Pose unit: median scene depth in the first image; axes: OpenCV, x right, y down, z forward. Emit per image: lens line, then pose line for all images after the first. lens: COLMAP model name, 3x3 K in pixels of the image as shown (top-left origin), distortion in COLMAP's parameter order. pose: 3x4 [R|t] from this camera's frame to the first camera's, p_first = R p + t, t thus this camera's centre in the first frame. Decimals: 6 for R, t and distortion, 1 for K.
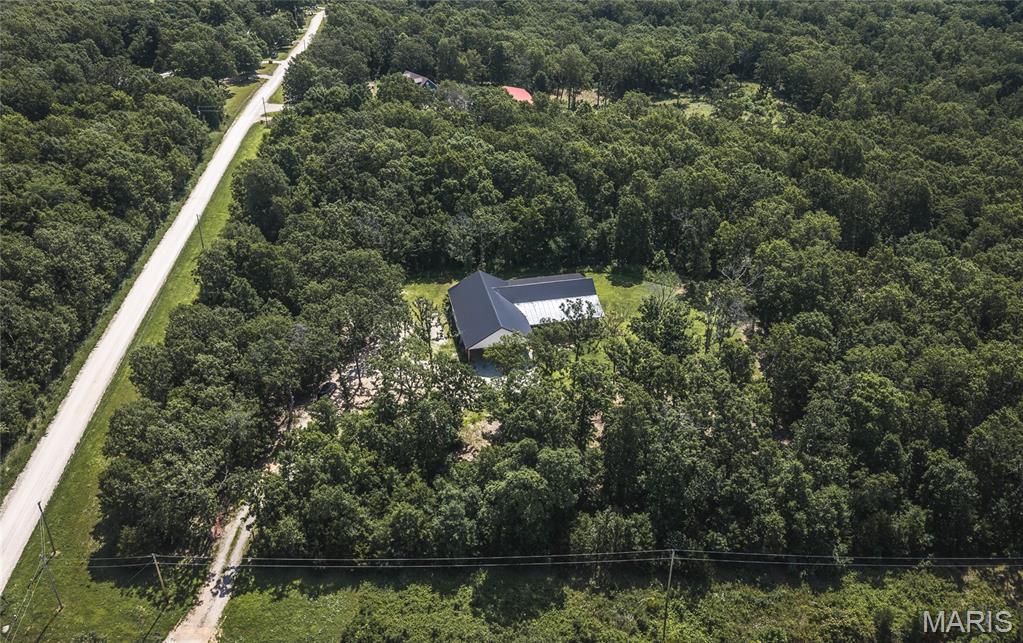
lens RADIAL K [[812.3, 0, 511.5], [0, 812.3, 321.5], [0, 0, 1]] dist [0.007817, -0.006132]
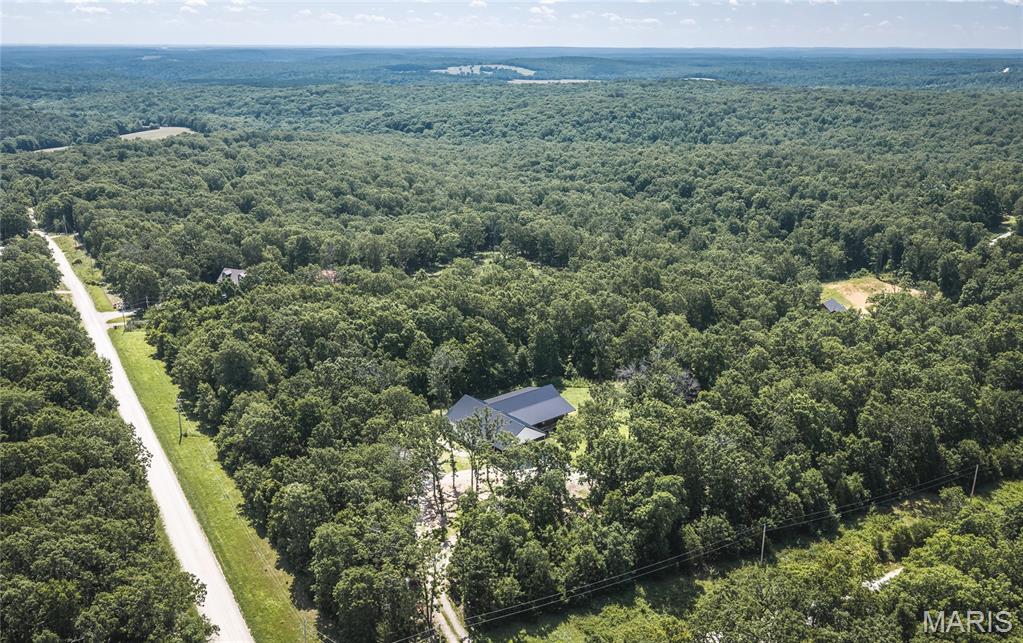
lens RADIAL K [[812.3, 0, 511.5], [0, 812.3, 321.5], [0, 0, 1]] dist [0.007817, -0.006132]
pose [[0.899349, -0.140630, 0.413998, -0.605960], [0.233268, 0.955175, -0.182281, 0.088165], [-0.369807, 0.260507, 0.891840, -0.141557]]
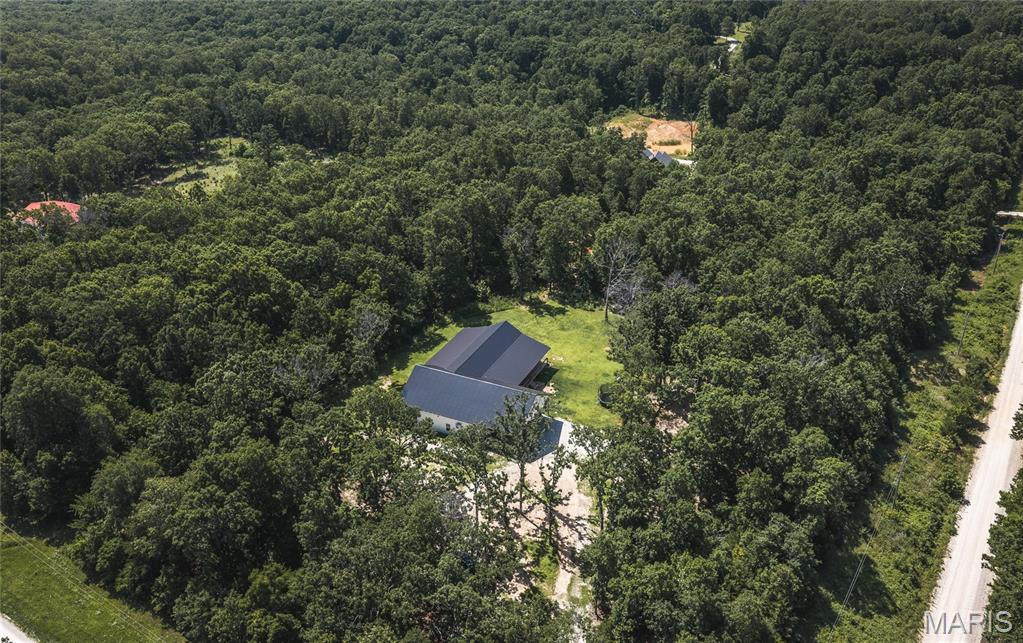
lens RADIAL K [[812.3, 0, 511.5], [0, 812.3, 321.5], [0, 0, 1]] dist [0.007817, -0.006132]
pose [[0.627364, -0.385232, 0.676765, -0.706853], [0.426133, 0.897231, 0.115701, -0.211547], [-0.651787, 0.215805, 0.727050, 0.421102]]
